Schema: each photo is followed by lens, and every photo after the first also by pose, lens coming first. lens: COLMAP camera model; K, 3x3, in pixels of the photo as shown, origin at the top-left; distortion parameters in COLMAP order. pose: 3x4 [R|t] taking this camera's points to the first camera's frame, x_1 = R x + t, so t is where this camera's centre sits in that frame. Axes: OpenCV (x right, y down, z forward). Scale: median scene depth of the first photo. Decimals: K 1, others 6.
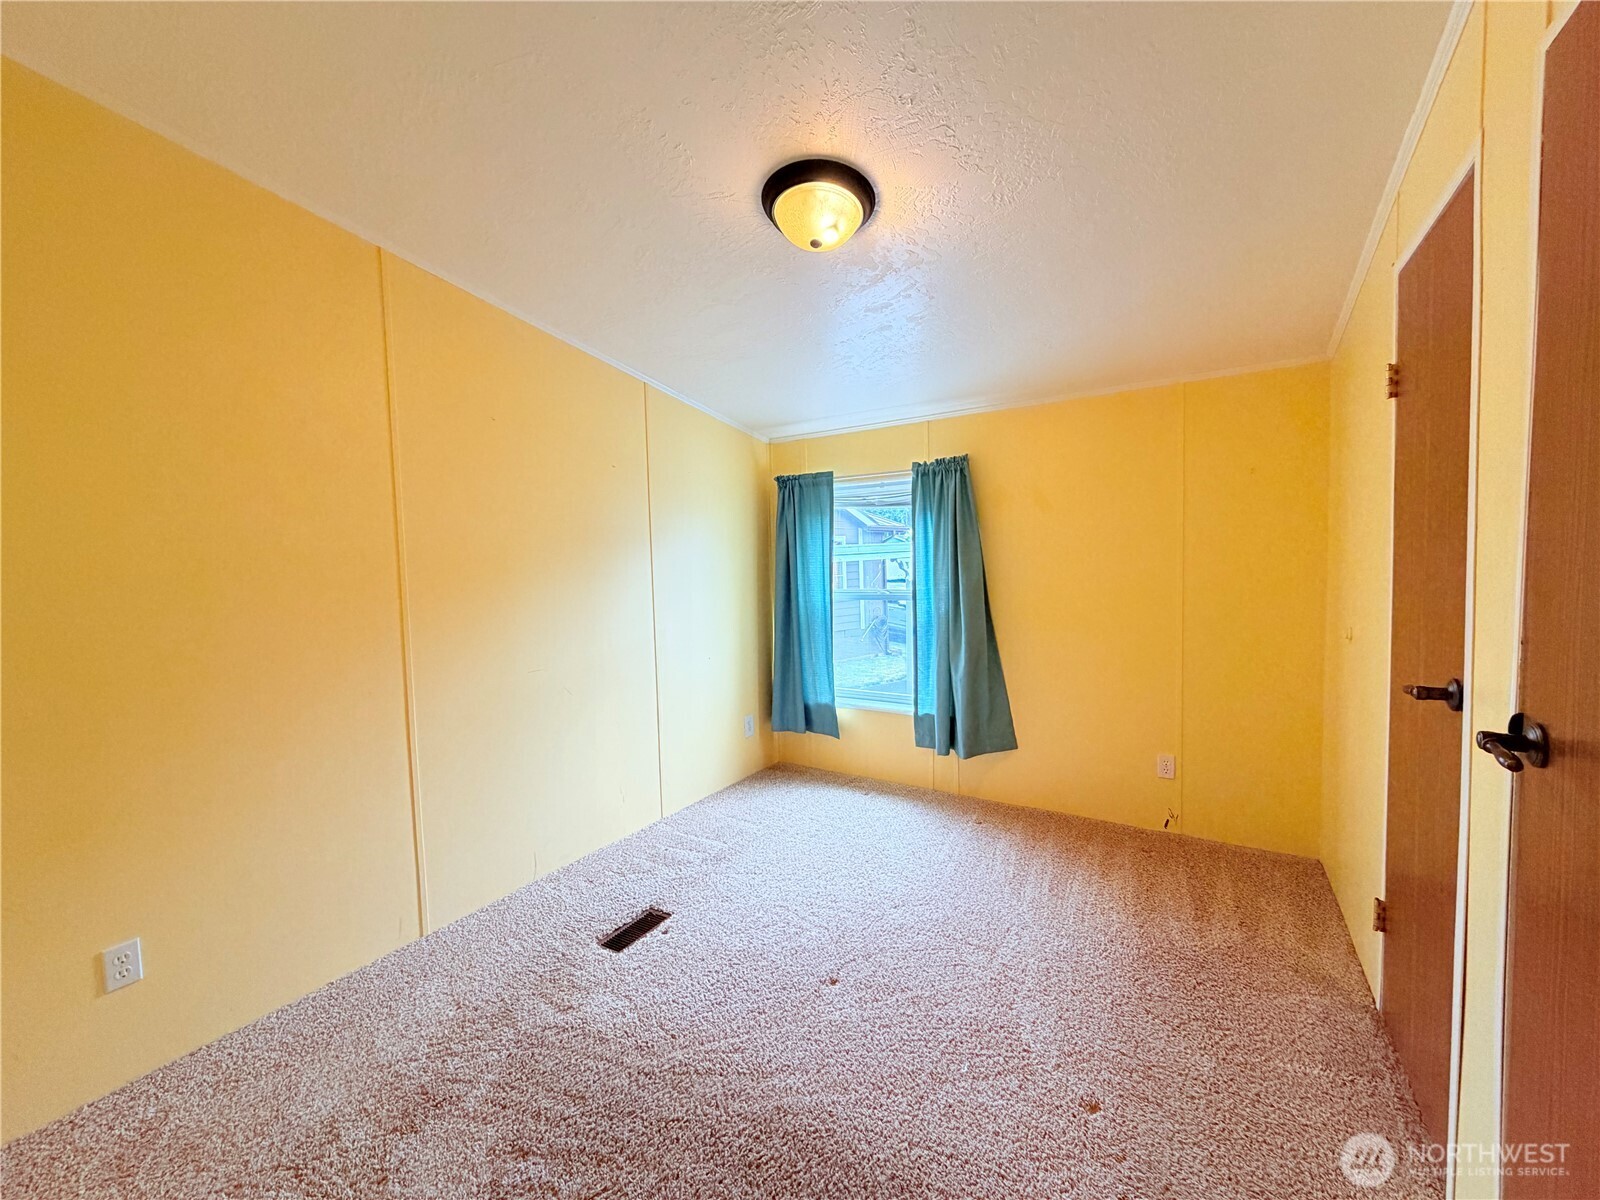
lens RADIAL K [[635.4, 0, 792.8], [0, 635.4, 599.3], [0, 0, 1]] dist [-0.000469, 0.000198]
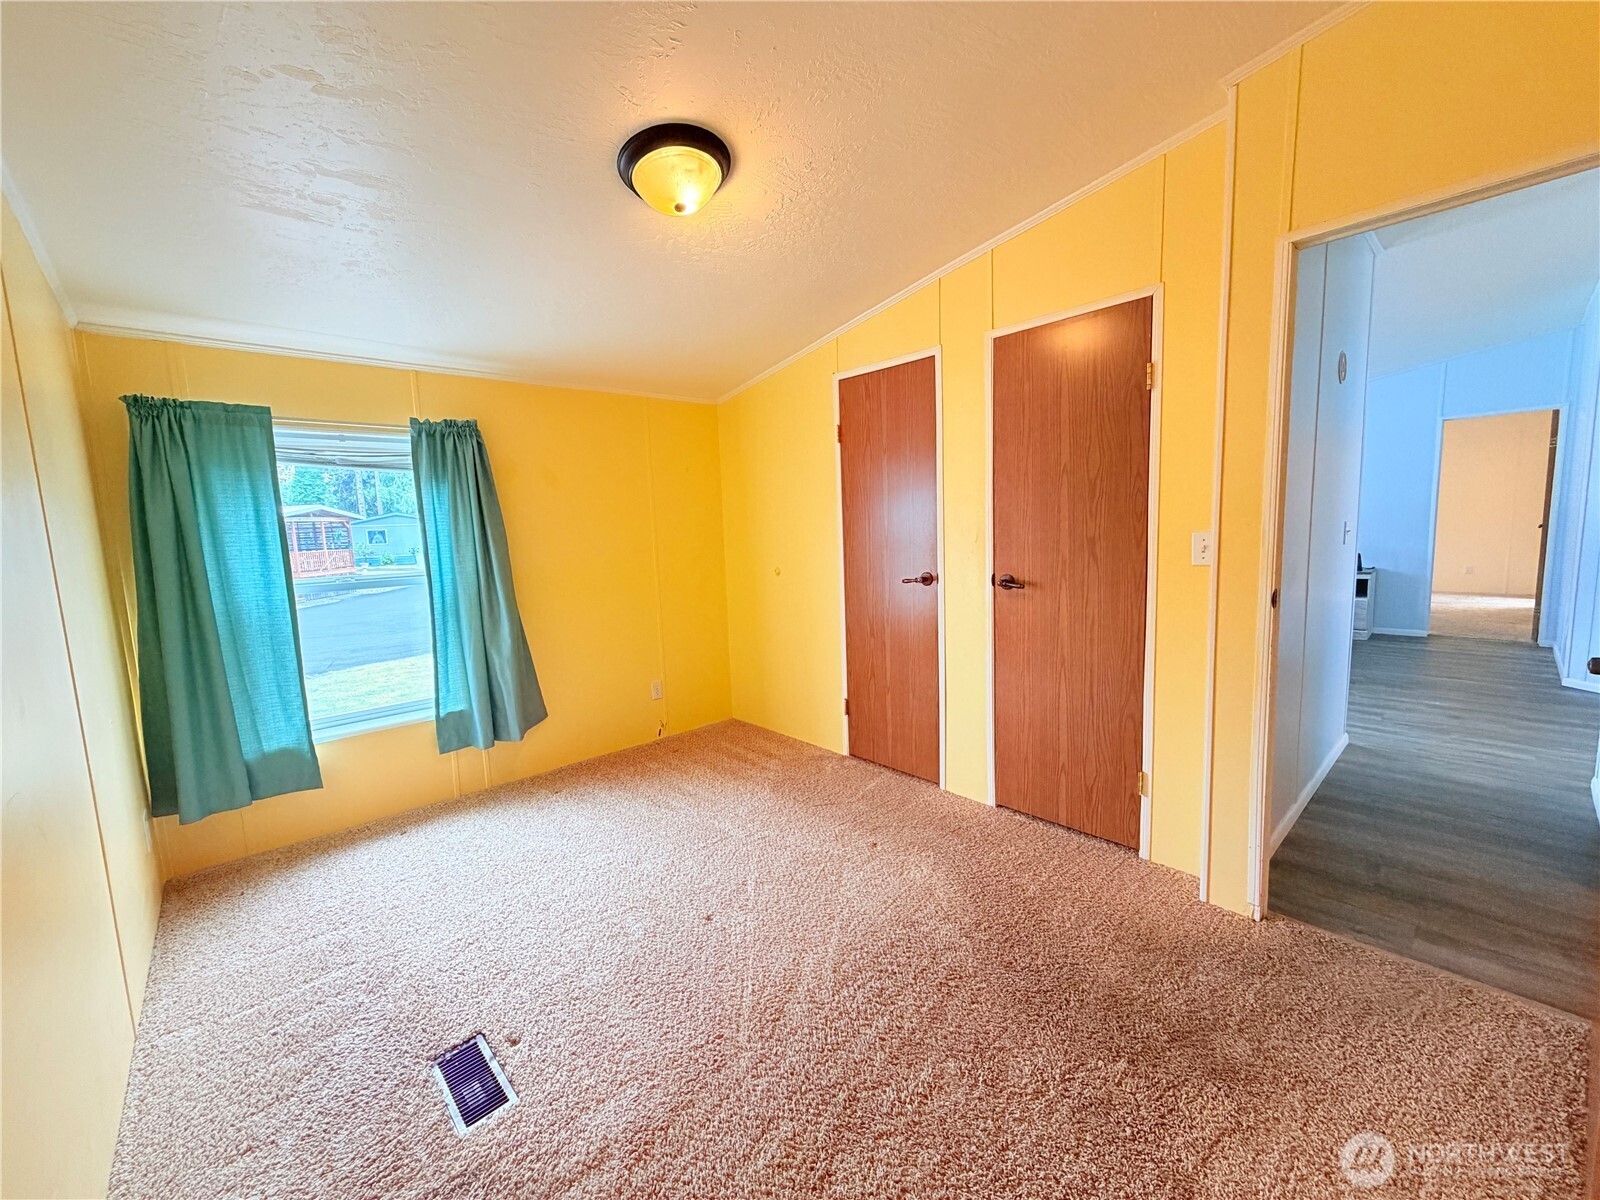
lens RADIAL K [[635.4, 0, 792.8], [0, 635.4, 599.3], [0, 0, 1]] dist [-0.000469, 0.000198]
pose [[0.259453, -0.098707, 0.960698, -0.501003], [0.086028, 0.993171, 0.078810, -0.002246], [-0.961916, 0.062200, 0.266173, 0.312718]]
